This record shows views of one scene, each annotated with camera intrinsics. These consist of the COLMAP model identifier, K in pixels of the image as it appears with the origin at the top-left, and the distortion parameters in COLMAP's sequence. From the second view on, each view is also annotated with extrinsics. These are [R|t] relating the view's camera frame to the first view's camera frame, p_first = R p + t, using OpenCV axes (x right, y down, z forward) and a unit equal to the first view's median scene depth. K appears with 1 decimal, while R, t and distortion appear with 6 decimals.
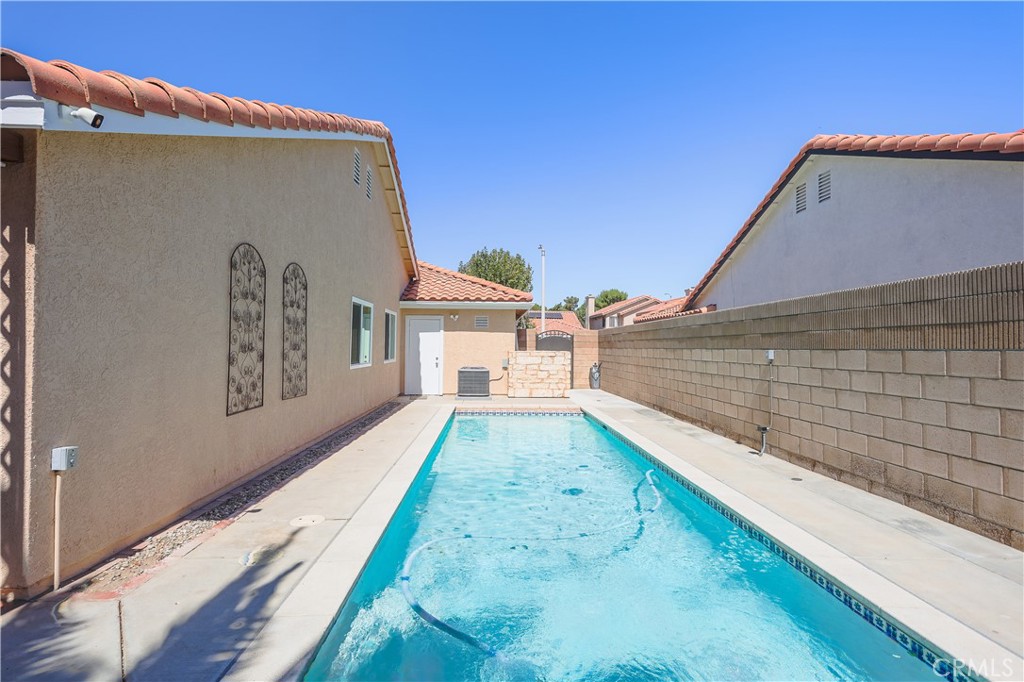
lens RADIAL K [[494.9, 0, 503.1], [0, 494.9, 333.6], [0, 0, 1]] dist [-0.004529, 0.004174]
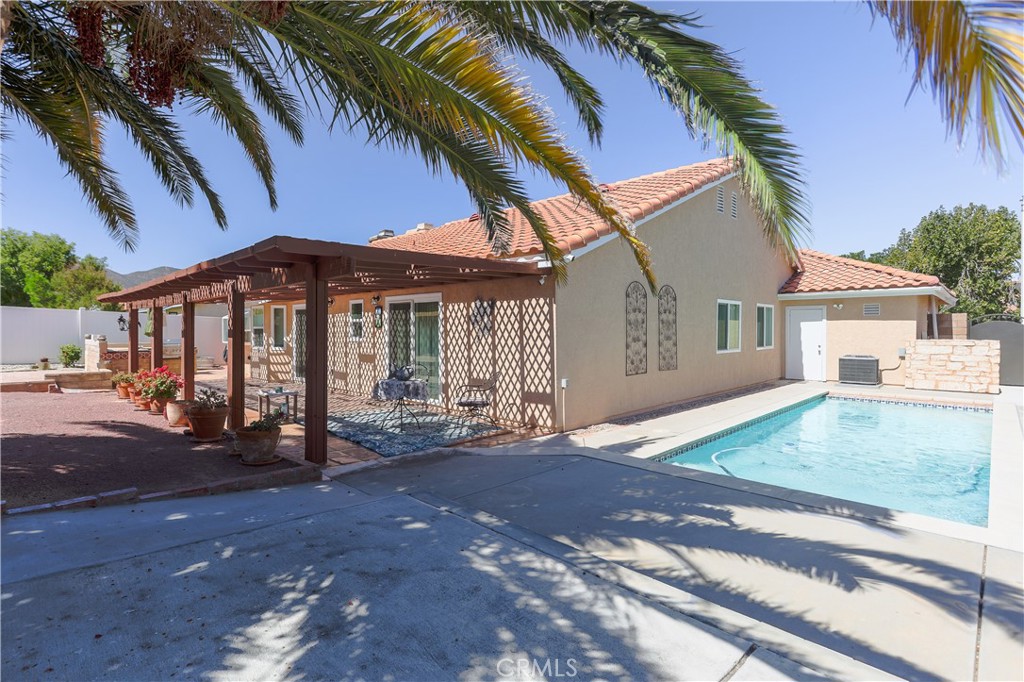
lens RADIAL K [[494.9, 0, 507.7], [0, 494.9, 335.4], [0, 0, 1]] dist [-0.004529, 0.004174]
pose [[0.701059, -0.001716, -0.713101, 0.179385], [0.025676, 0.999409, 0.022837, -0.016026], [0.712641, -0.034320, 0.700689, -0.243307]]
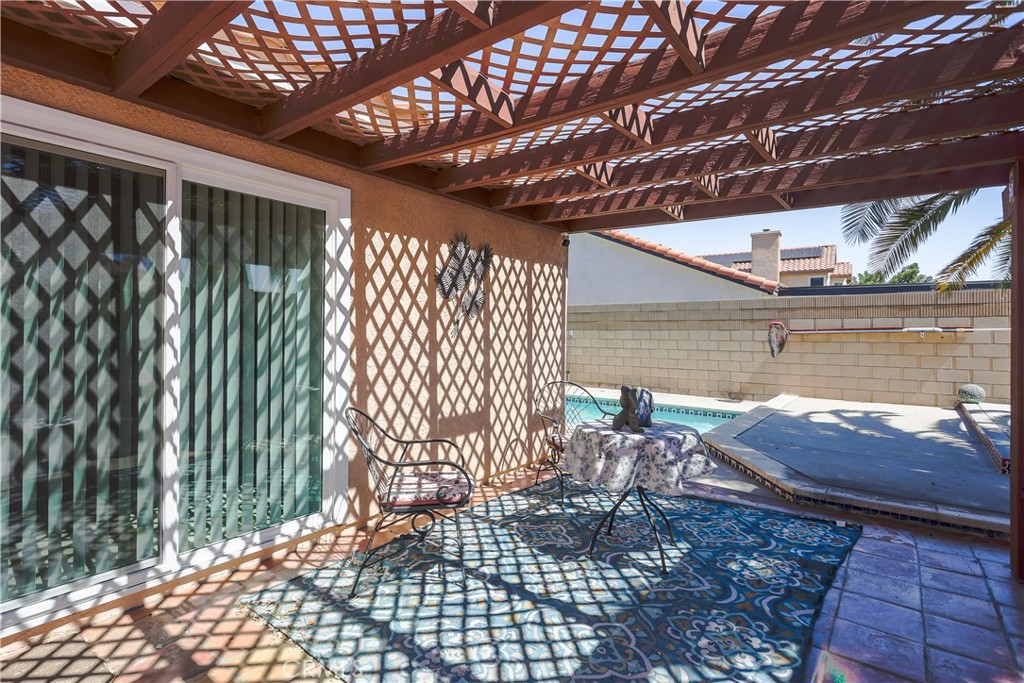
lens RADIAL K [[494.9, 0, 512.4], [0, 494.9, 339.3], [0, 0, 1]] dist [-0.004529, 0.004174]
pose [[0.632446, -0.018224, 0.774390, -0.561203], [-0.021451, 0.998928, 0.041026, -0.003054], [-0.774307, -0.042558, 0.631377, -0.014800]]
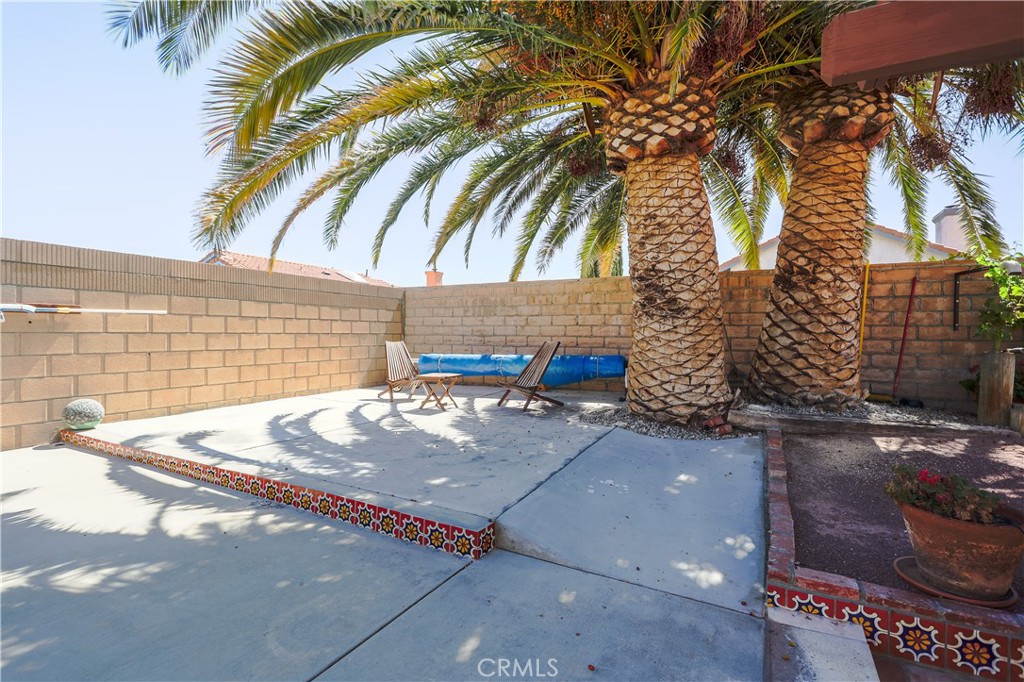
lens RADIAL K [[494.9, 0, 514.5], [0, 494.9, 338.3], [0, 0, 1]] dist [-0.004529, 0.004174]
pose [[-0.879926, -0.022637, 0.474571, -0.190477], [-0.030905, 0.999476, -0.009629, 0.013171], [-0.474105, -0.023139, -0.880164, 0.107701]]
